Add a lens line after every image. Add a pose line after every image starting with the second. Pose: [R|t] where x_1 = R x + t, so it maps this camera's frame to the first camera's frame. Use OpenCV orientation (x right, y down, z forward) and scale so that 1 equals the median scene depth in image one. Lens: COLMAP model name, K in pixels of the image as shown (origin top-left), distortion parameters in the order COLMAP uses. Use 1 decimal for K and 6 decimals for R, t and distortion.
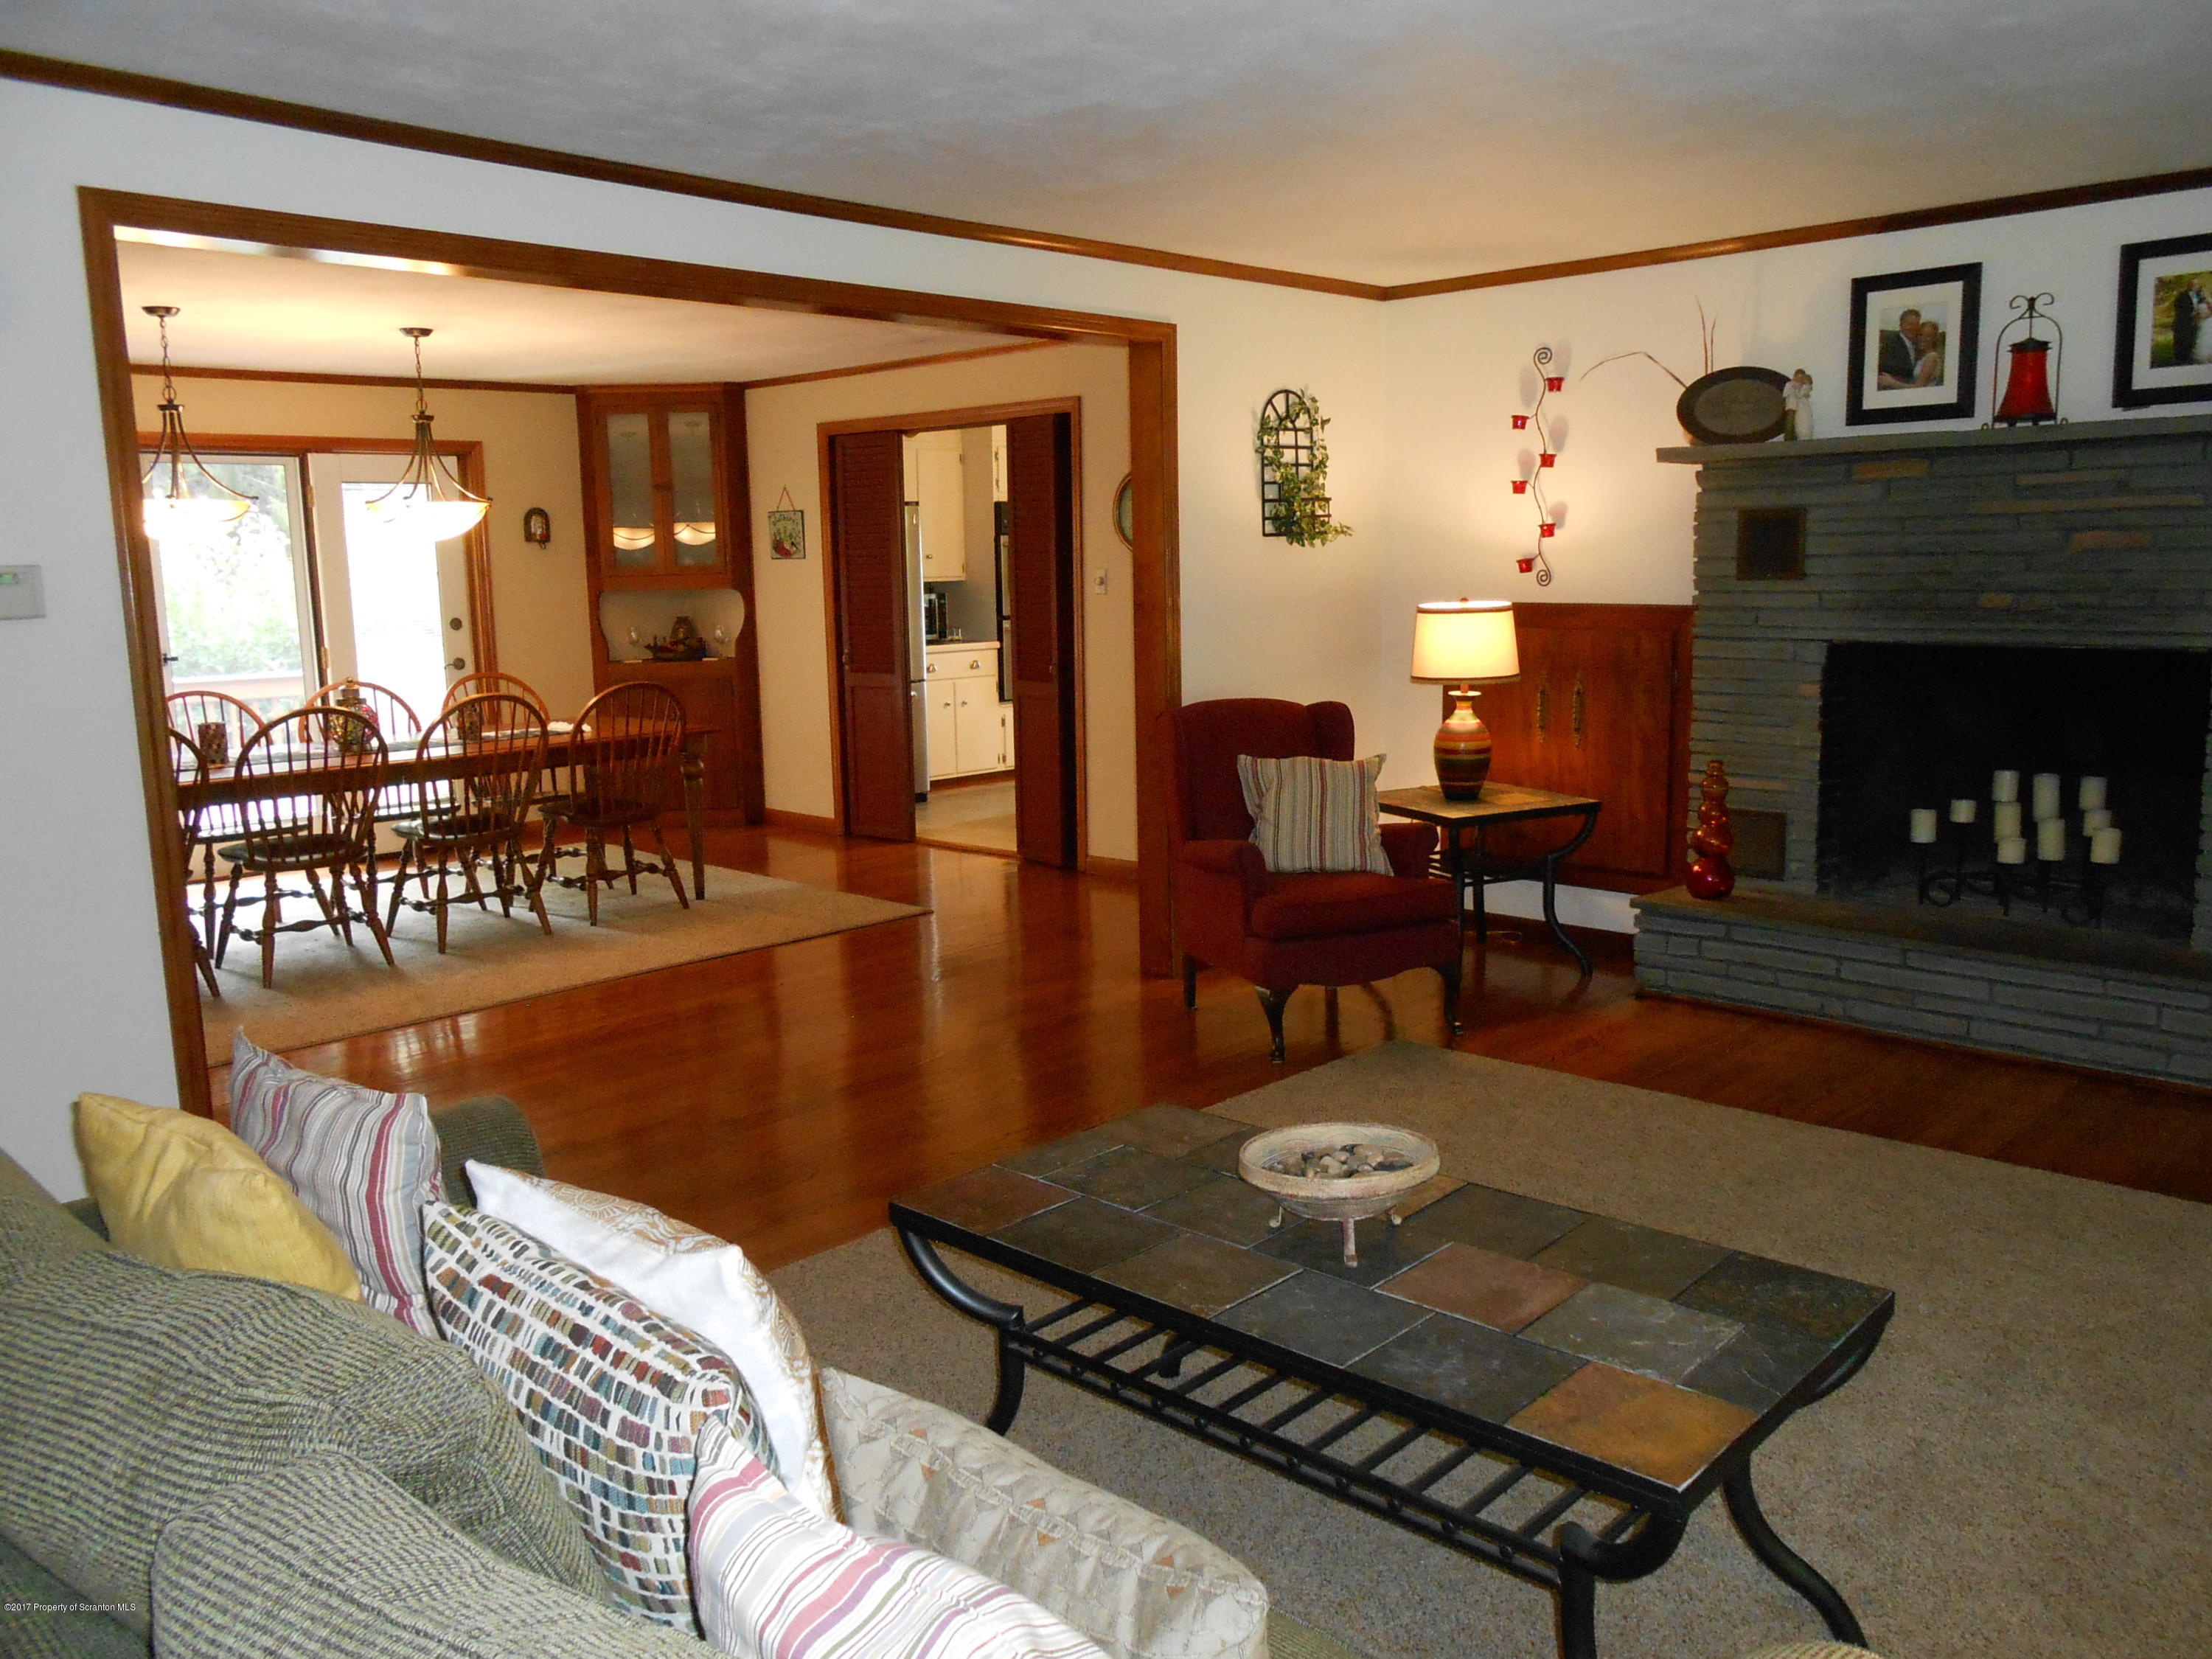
lens RADIAL K [[1724.3, 0, 1103.0], [0, 1724.3, 840.5], [0, 0, 1]] dist [-0.007546, 0.021616]
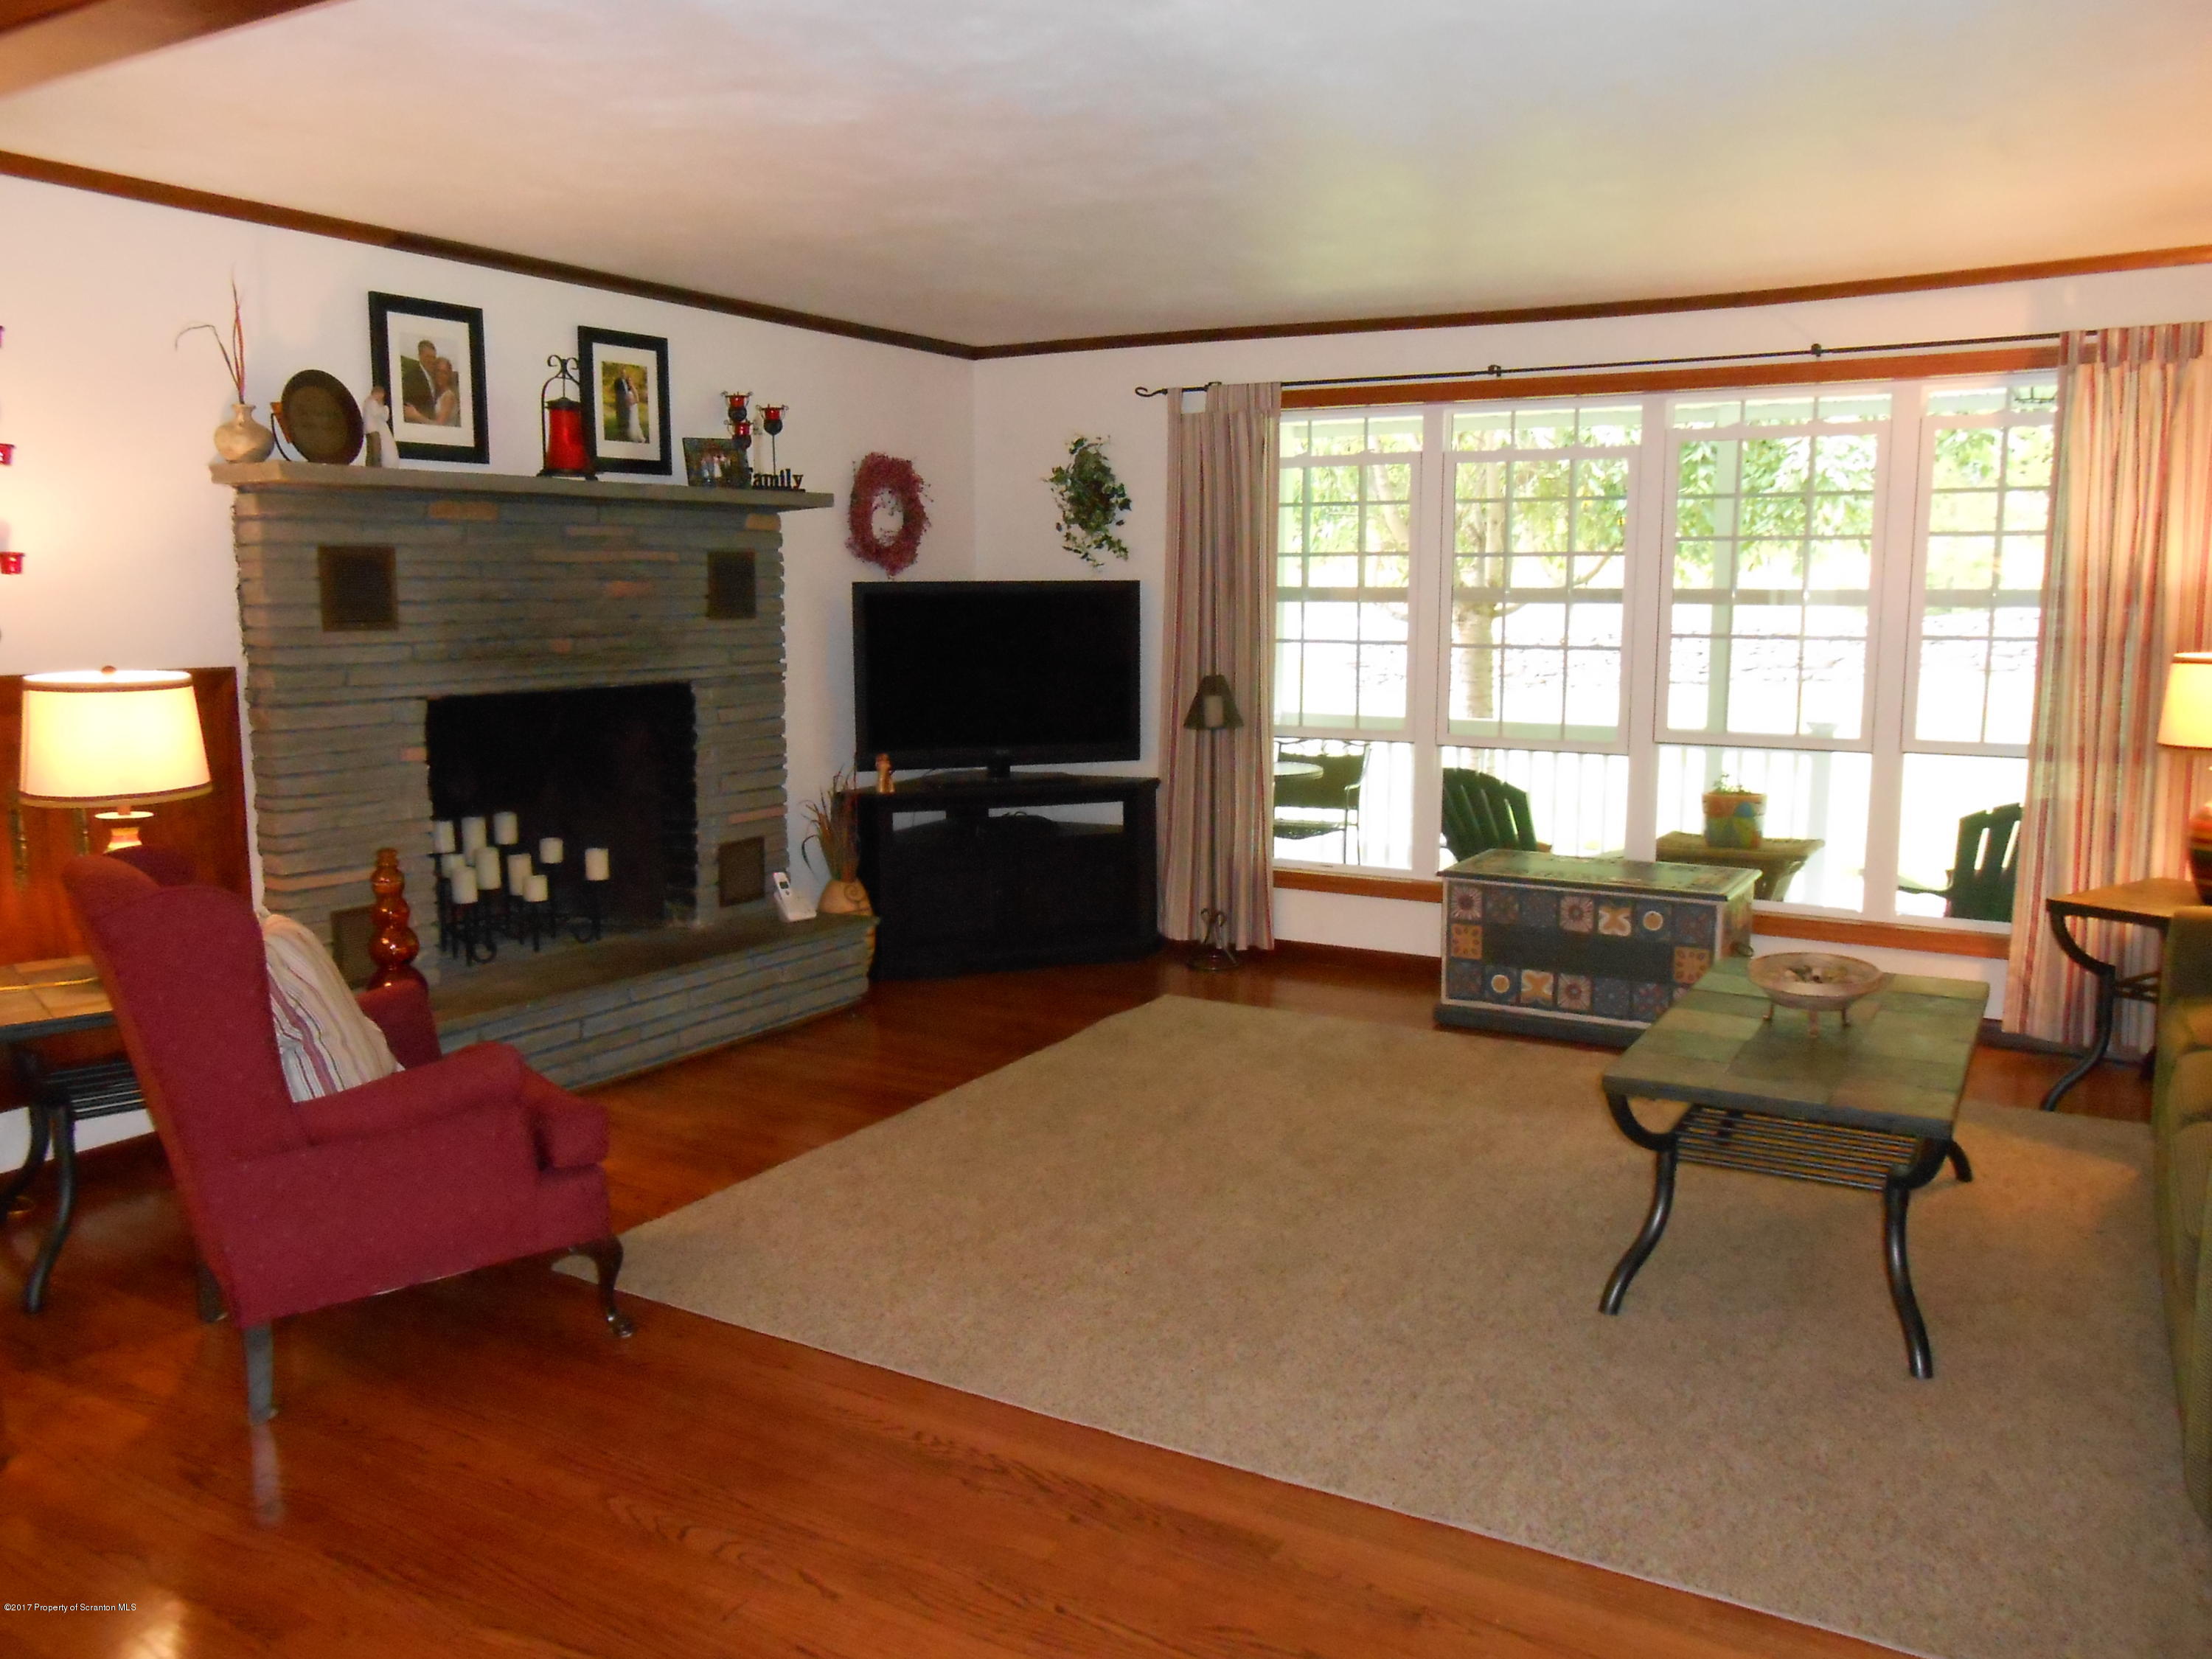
lens RADIAL K [[1724.3, 0, 1116.6], [0, 1724.3, 815.1], [0, 0, 1]] dist [-0.007546, 0.021616]
pose [[-0.238794, -0.114309, 0.964319, -0.553537], [0.161197, 0.974604, 0.155445, -0.142909], [-0.957598, 0.192564, -0.214303, 0.895599]]
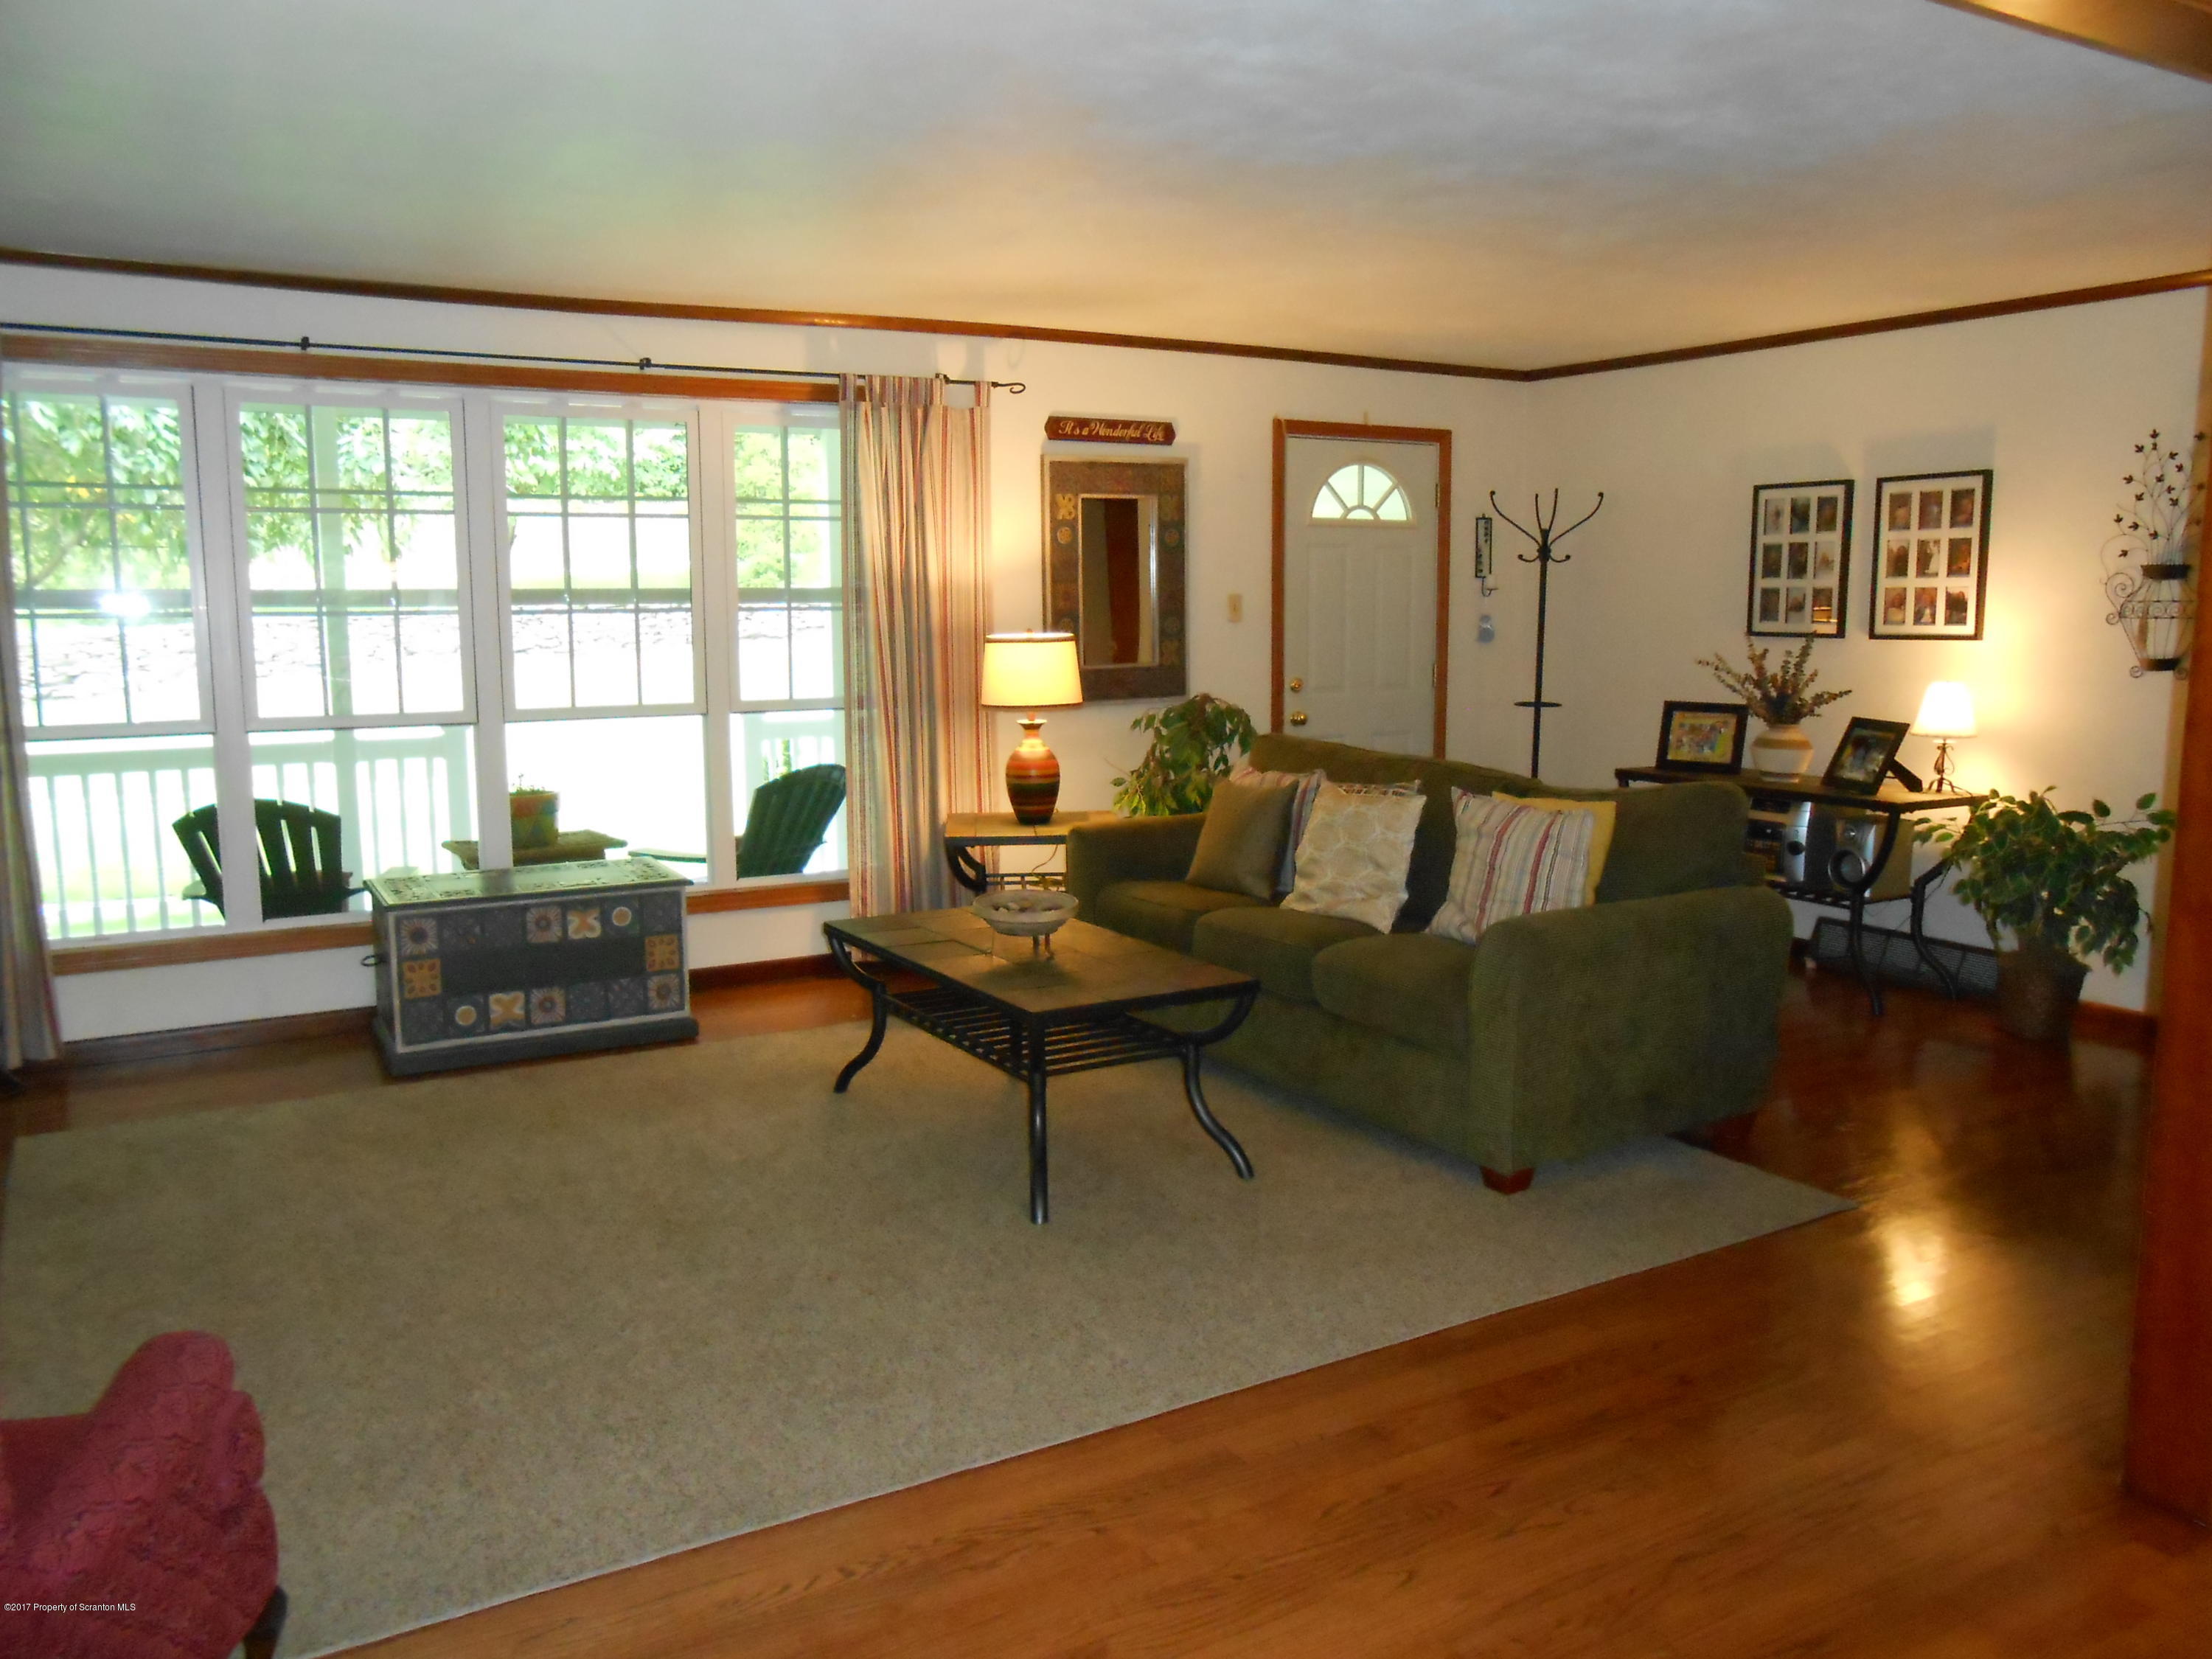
lens RADIAL K [[1724.3, 0, 1117.2], [0, 1724.3, 823.0], [0, 0, 1]] dist [-0.007546, 0.021616]
pose [[-0.959650, -0.017578, 0.280649, -0.186866], [0.065538, 0.956577, 0.284015, -0.205472], [-0.273454, 0.290948, -0.916827, 1.271939]]
